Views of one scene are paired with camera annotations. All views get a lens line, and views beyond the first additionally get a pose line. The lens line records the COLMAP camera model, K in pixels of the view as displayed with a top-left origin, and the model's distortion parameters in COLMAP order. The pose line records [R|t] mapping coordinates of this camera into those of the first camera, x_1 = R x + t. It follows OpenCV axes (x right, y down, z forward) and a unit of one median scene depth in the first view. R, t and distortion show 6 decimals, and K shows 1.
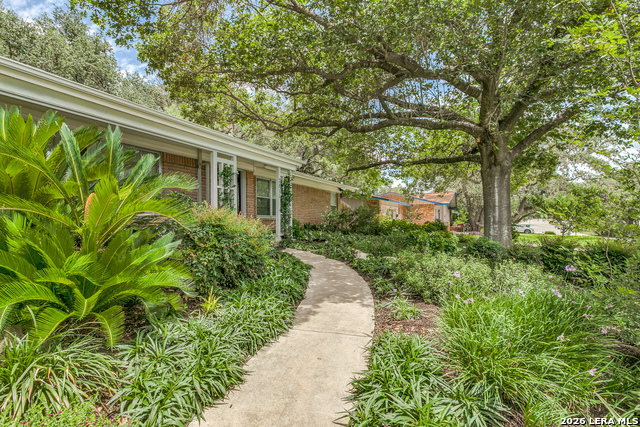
lens RADIAL K [[288.0, 0, 320.9], [0, 288.0, 222.7], [0, 0, 1]] dist [0.001447, 0.000272]
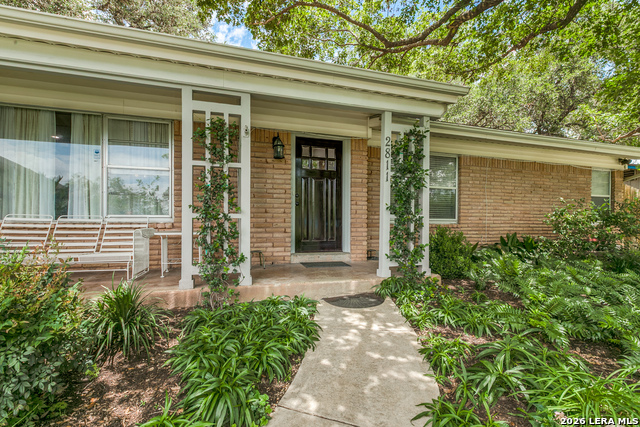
lens RADIAL K [[288.0, 0, 320.9], [0, 288.0, 222.7], [0, 0, 1]] dist [0.001447, 0.000272]
pose [[0.706722, 0.023558, -0.707099, 0.099741], [-0.019132, 0.999716, 0.014185, -0.025939], [0.707232, 0.003503, 0.706972, 0.604904]]
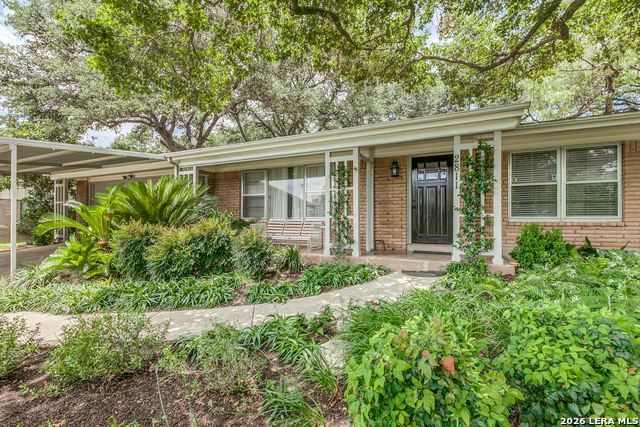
lens RADIAL K [[288.0, 0, 320.9], [0, 288.0, 222.7], [0, 0, 1]] dist [0.001447, 0.000272]
pose [[0.063029, 0.026706, -0.997654, 0.416984], [-0.002390, 0.999643, 0.026608, -0.031911], [0.998009, 0.000707, 0.063071, 0.680621]]
